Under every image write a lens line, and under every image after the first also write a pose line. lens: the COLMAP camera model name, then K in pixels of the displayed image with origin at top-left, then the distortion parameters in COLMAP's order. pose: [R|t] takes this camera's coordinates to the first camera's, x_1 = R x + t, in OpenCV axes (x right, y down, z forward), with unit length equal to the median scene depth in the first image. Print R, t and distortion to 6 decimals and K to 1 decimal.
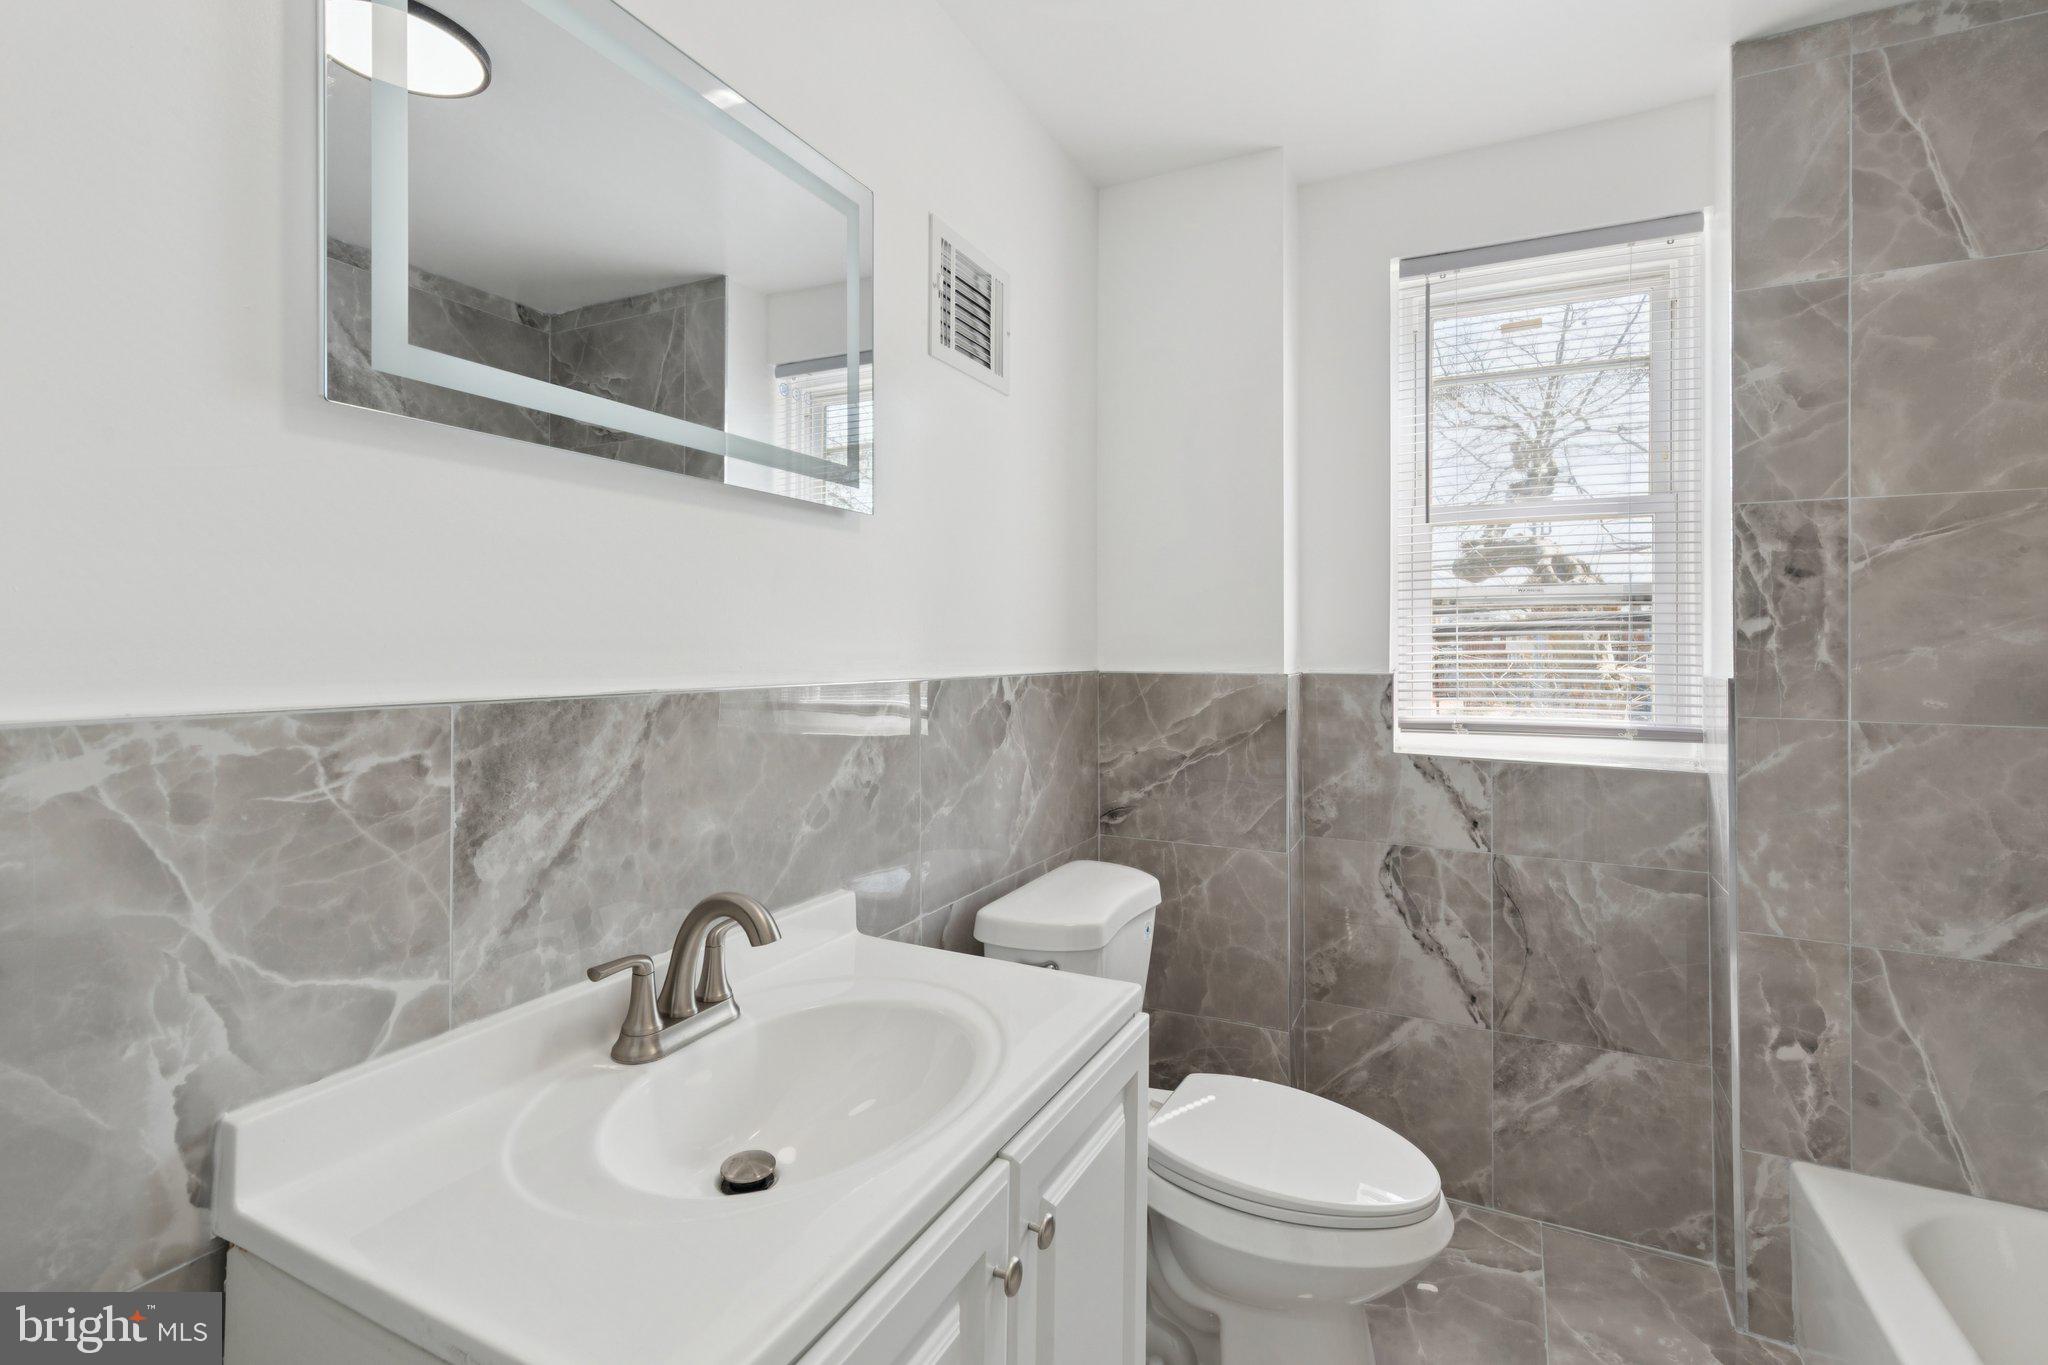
lens RADIAL K [[947.3, 0, 1013.6], [0, 947.3, 629.0], [0, 0, 1]] dist [0.002664, 0.000028]
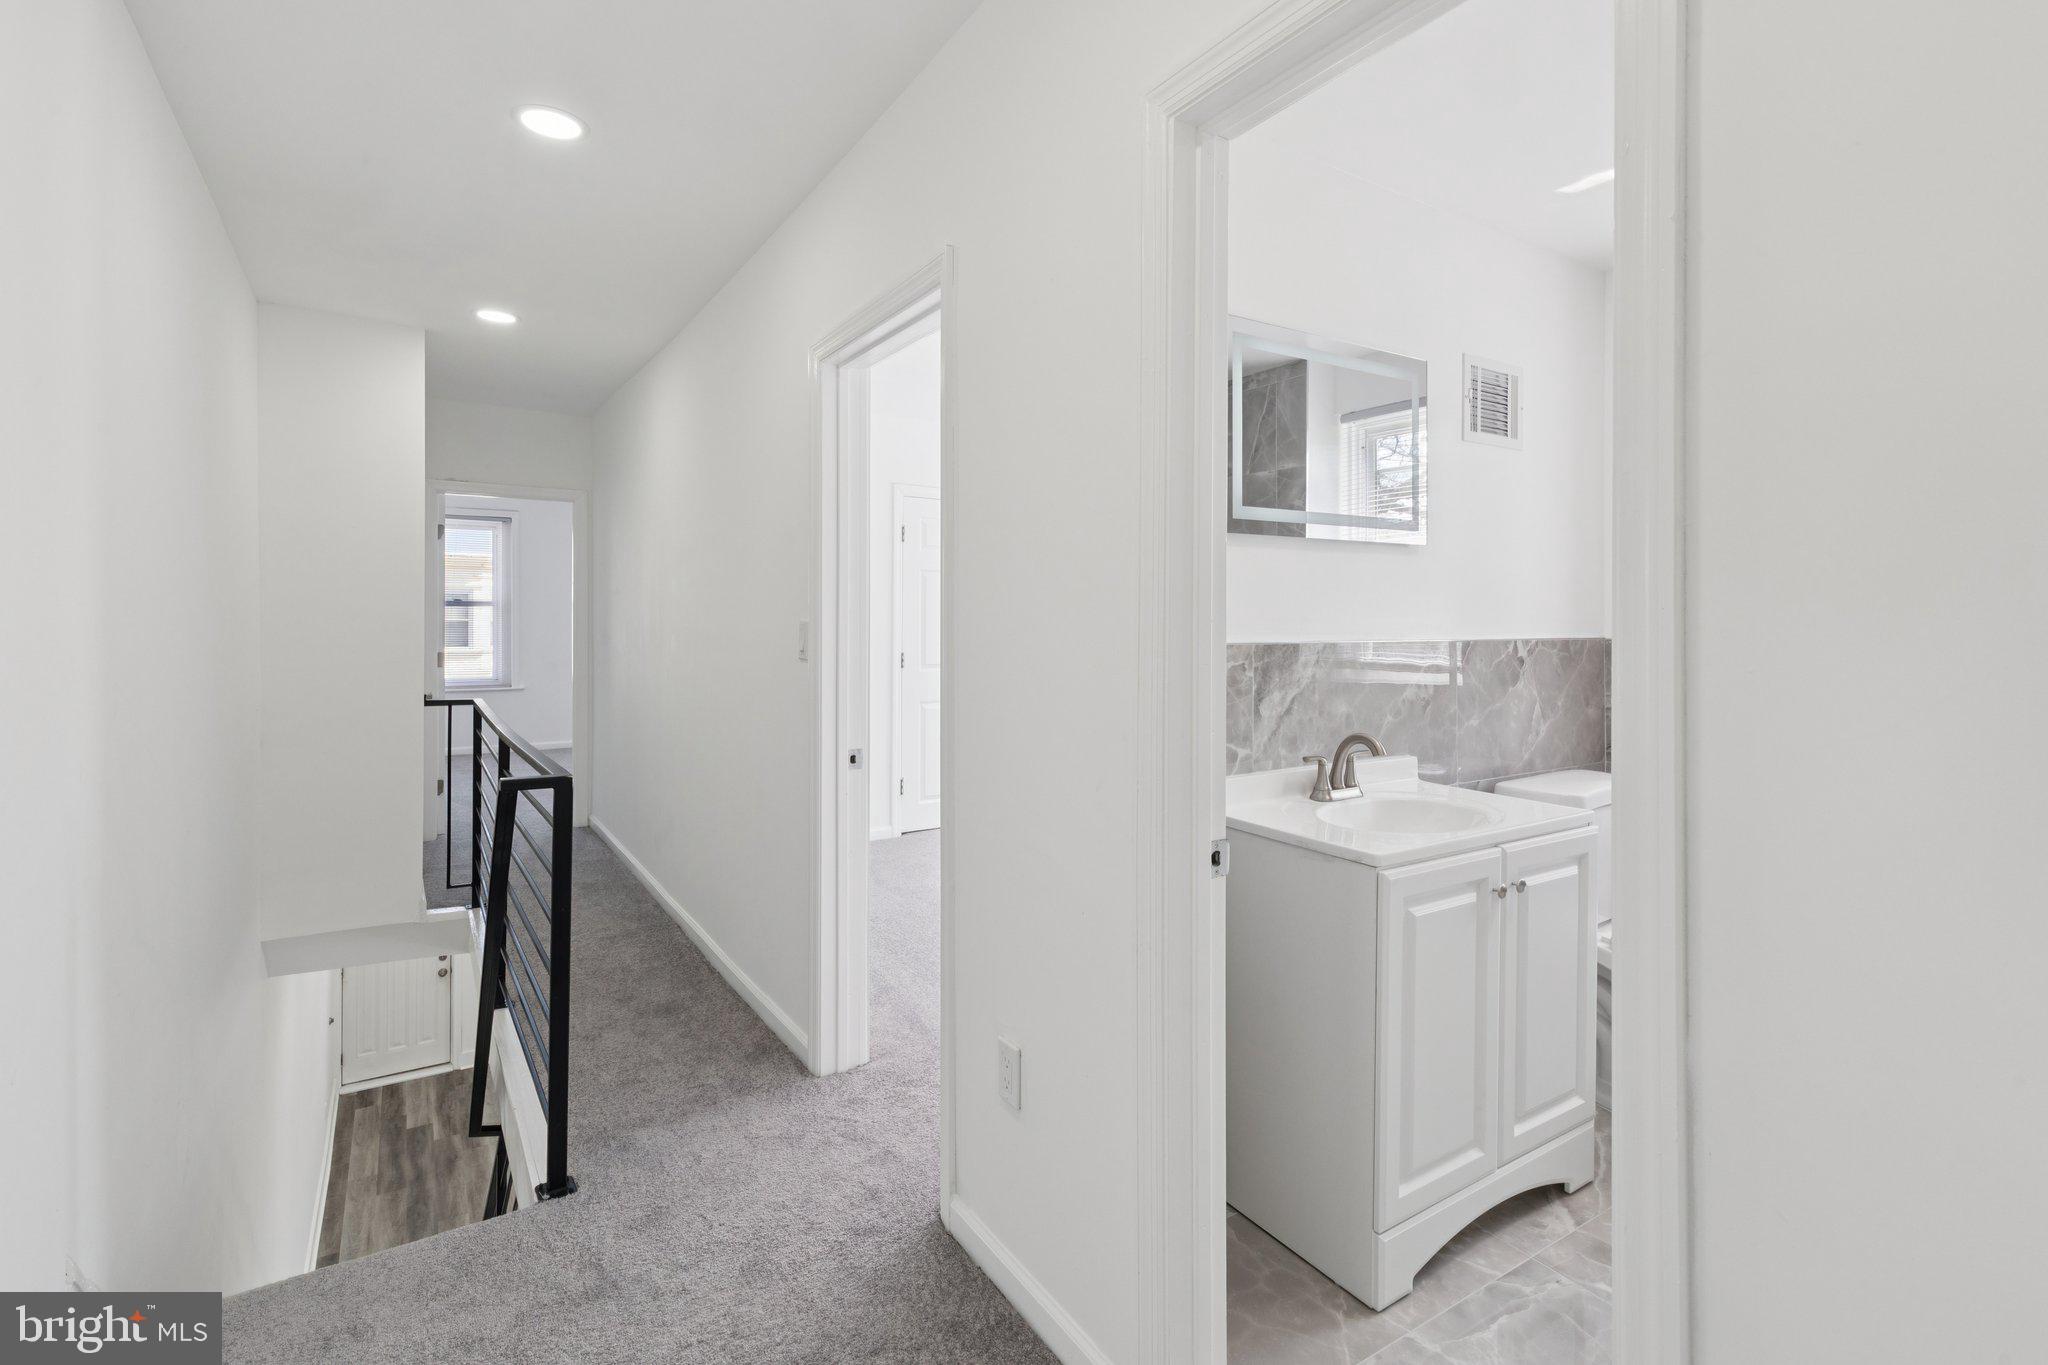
lens RADIAL K [[947.3, 0, 1013.6], [0, 947.3, 629.0], [0, 0, 1]] dist [0.002664, 0.000028]
pose [[0.859688, 0.001559, -0.510817, 0.087476], [0.012942, 0.999608, 0.024833, -0.018591], [0.510656, -0.027960, 0.859331, -0.873430]]
